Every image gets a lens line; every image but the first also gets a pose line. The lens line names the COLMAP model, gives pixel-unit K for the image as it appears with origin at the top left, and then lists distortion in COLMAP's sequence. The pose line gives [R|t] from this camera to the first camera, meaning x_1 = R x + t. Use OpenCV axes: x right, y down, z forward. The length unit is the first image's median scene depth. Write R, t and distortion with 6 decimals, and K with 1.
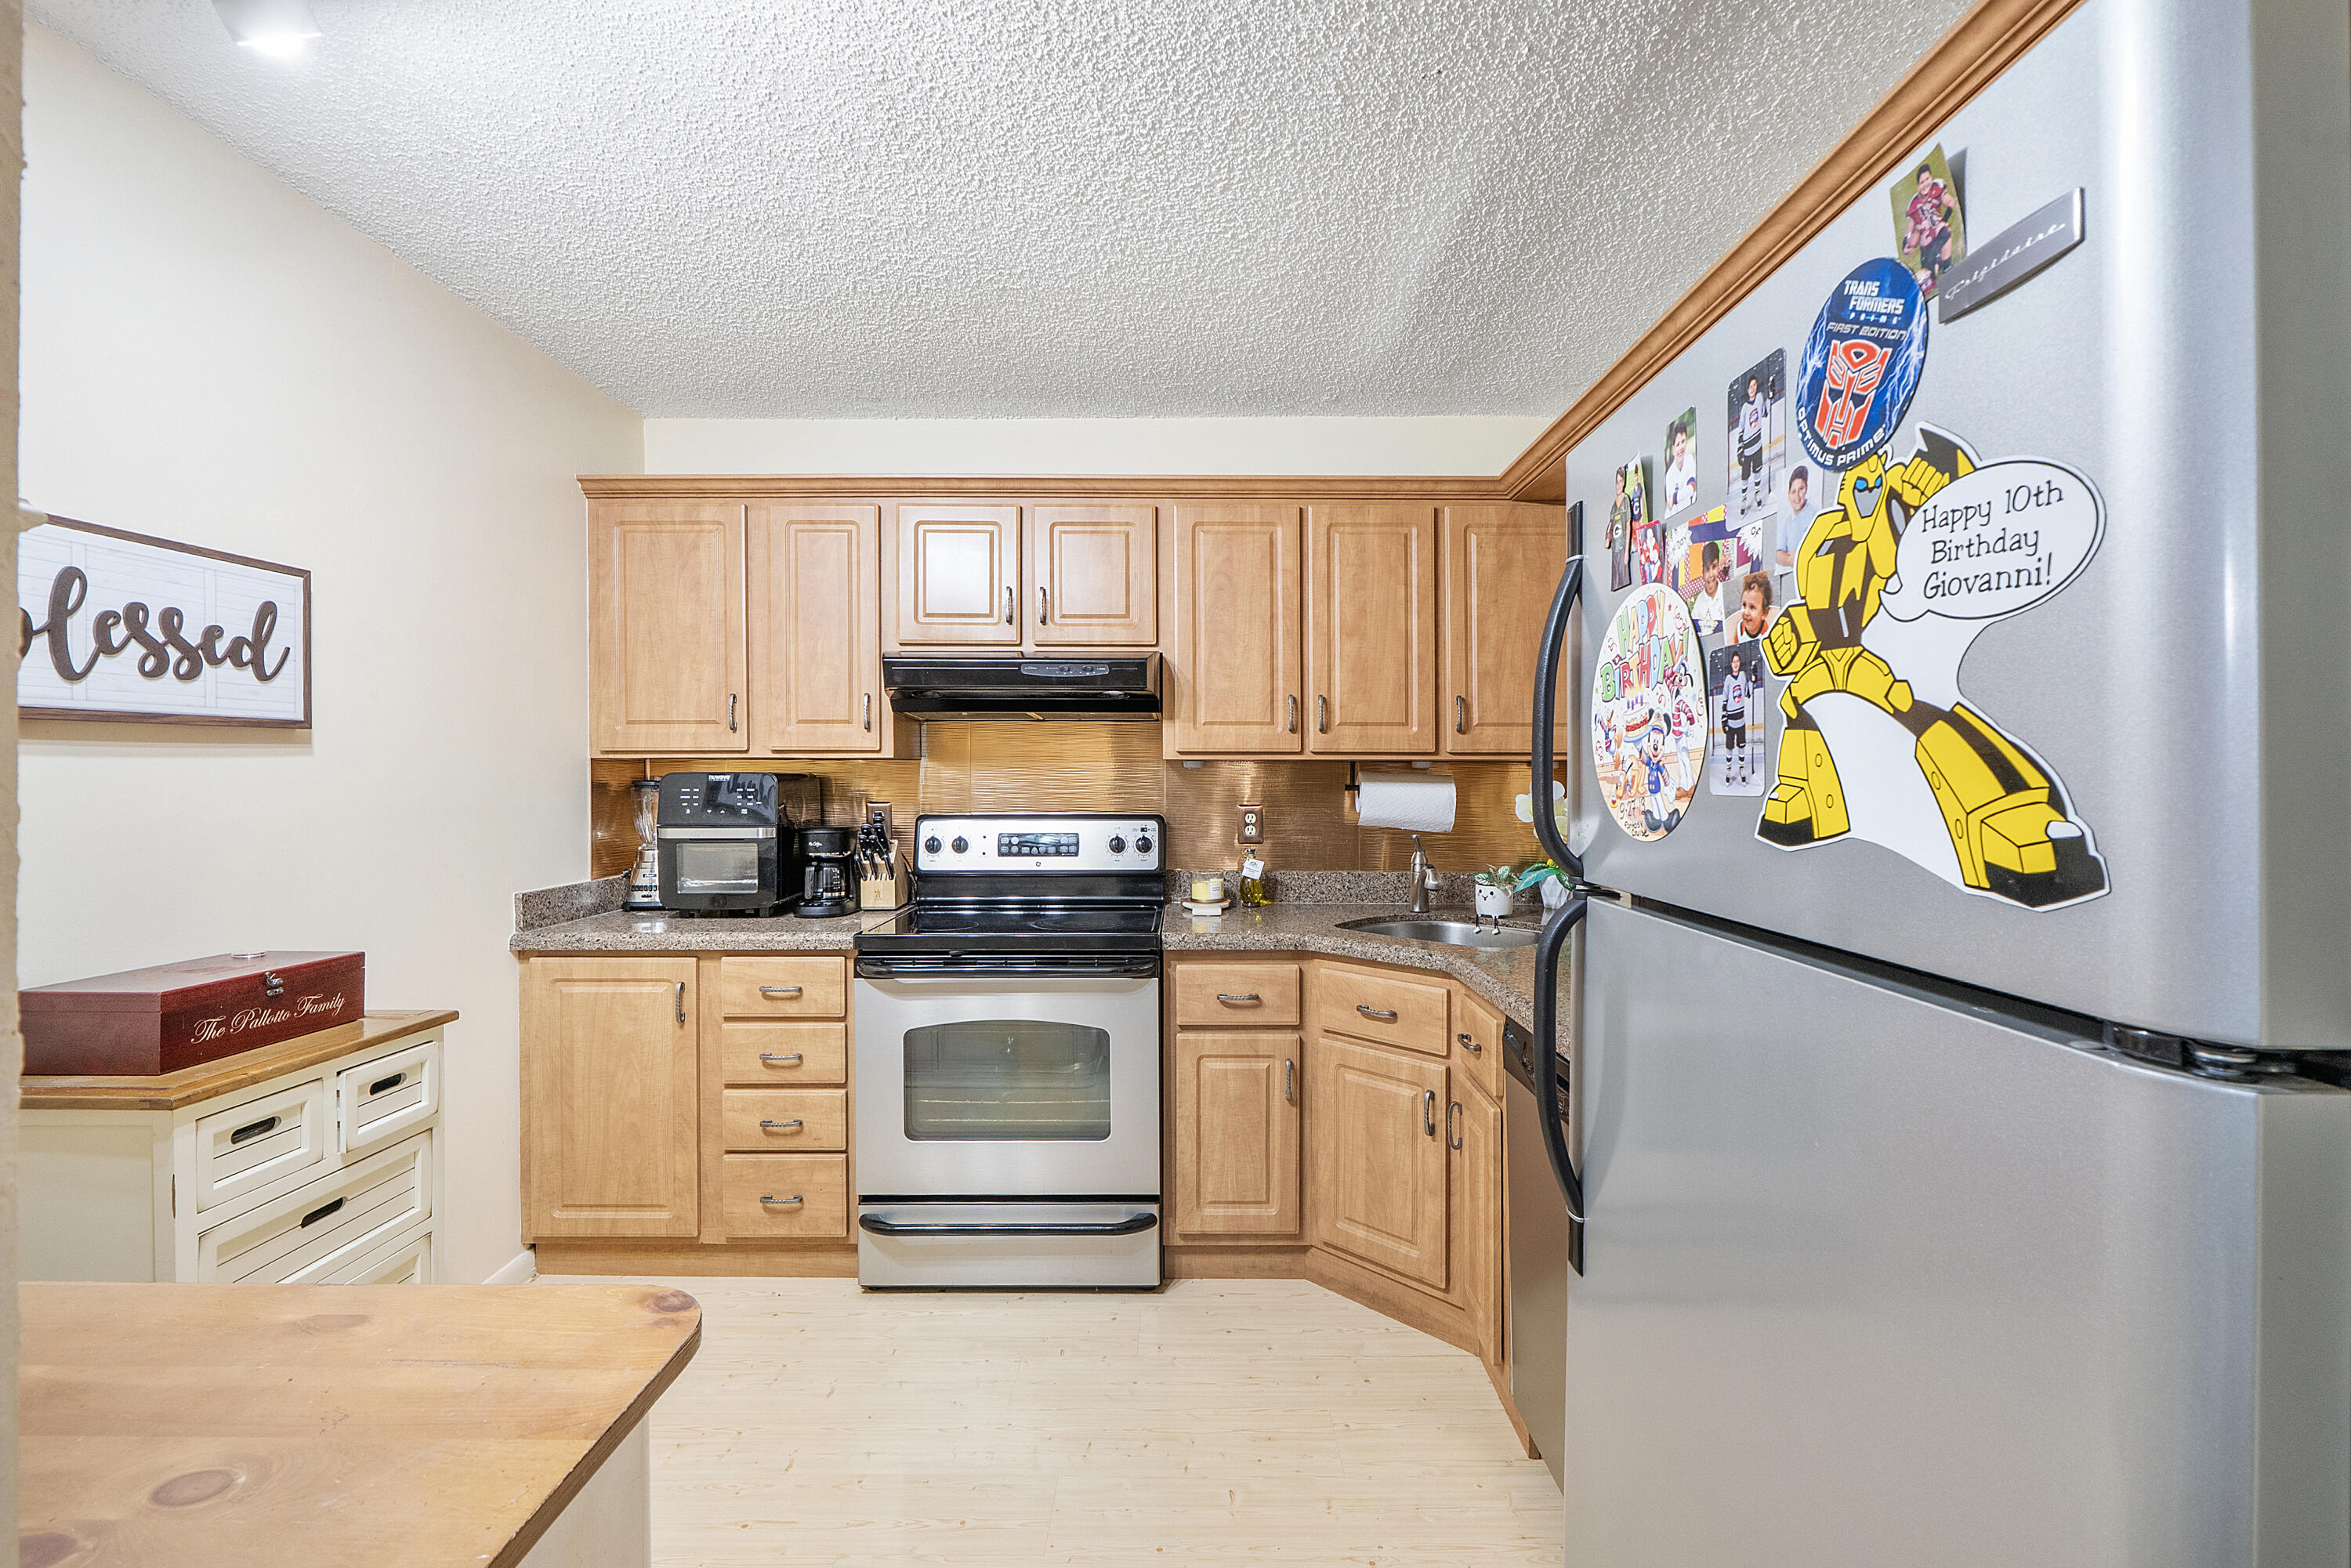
lens RADIAL K [[990.2, 0, 1195.6], [0, 990.2, 788.1], [0, 0, 1]] dist [-0.008523, -0.000276]
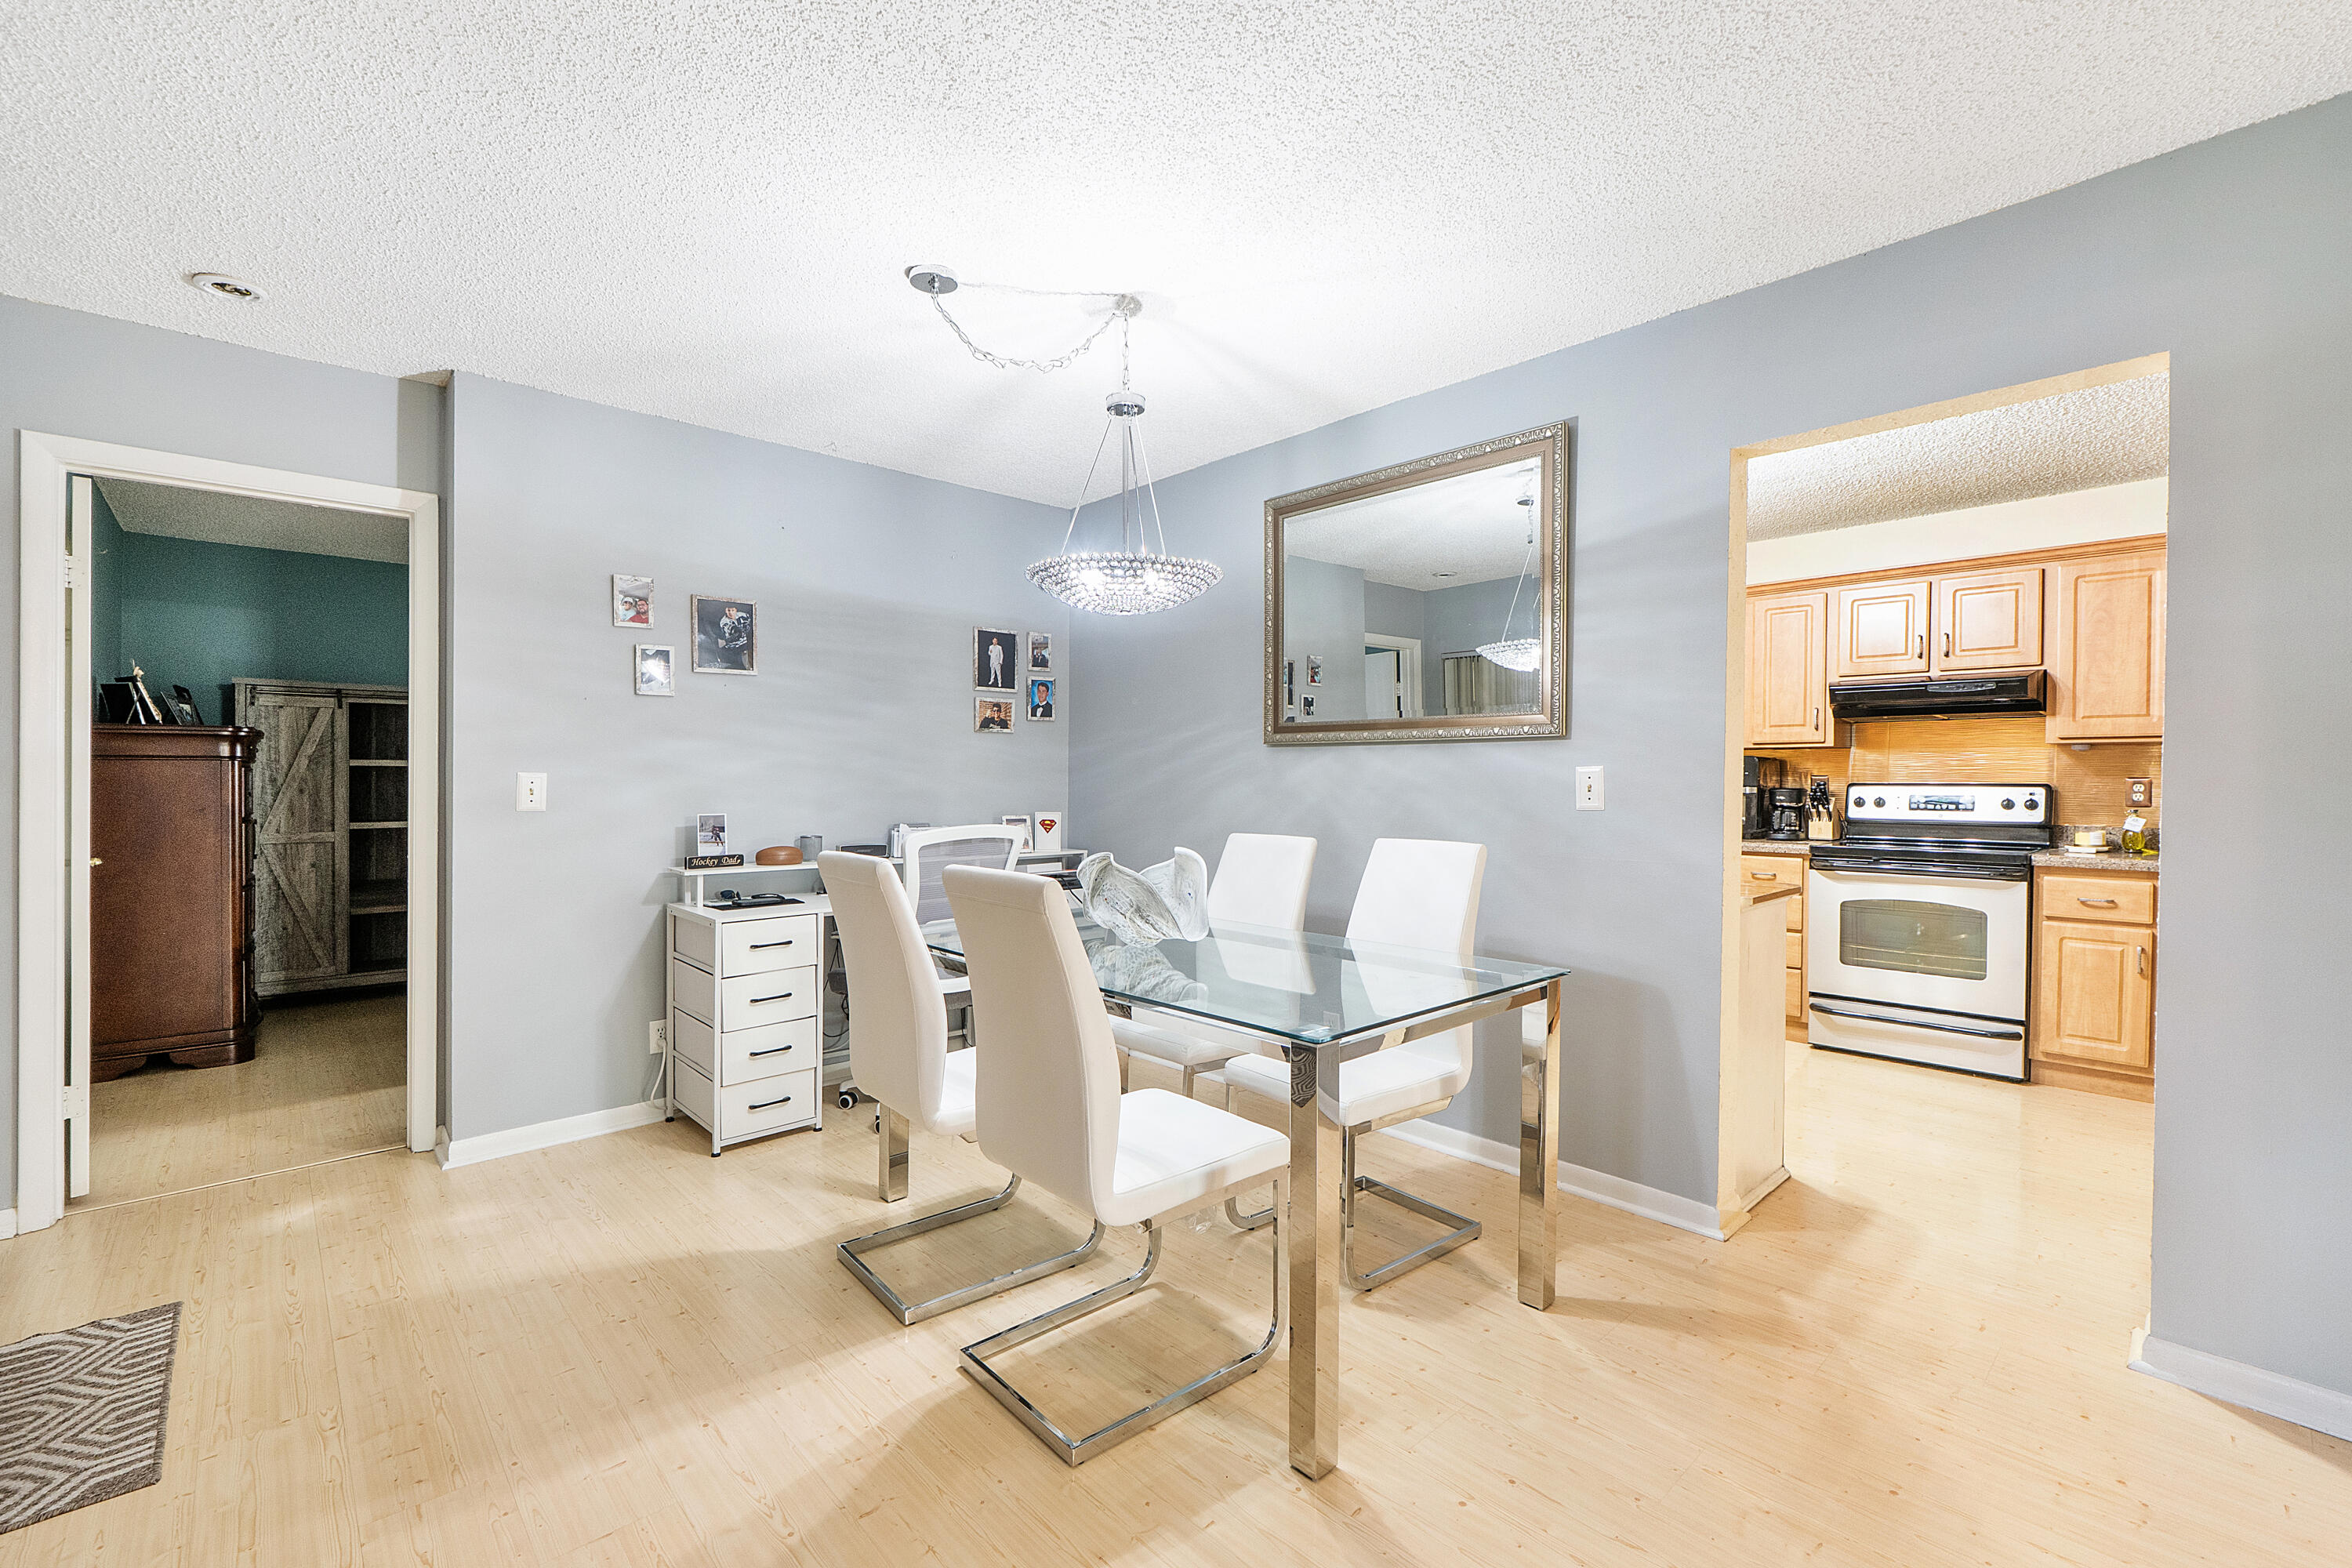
lens RADIAL K [[990.6, 0, 1206.4], [0, 990.6, 802.1], [0, 0, 1]] dist [-0.008523, -0.000276]
pose [[0.677835, 0.018662, -0.734977, 0.209044], [-0.014340, 0.999823, 0.012161, 0.061253], [0.735074, 0.002296, 0.677983, -0.940066]]
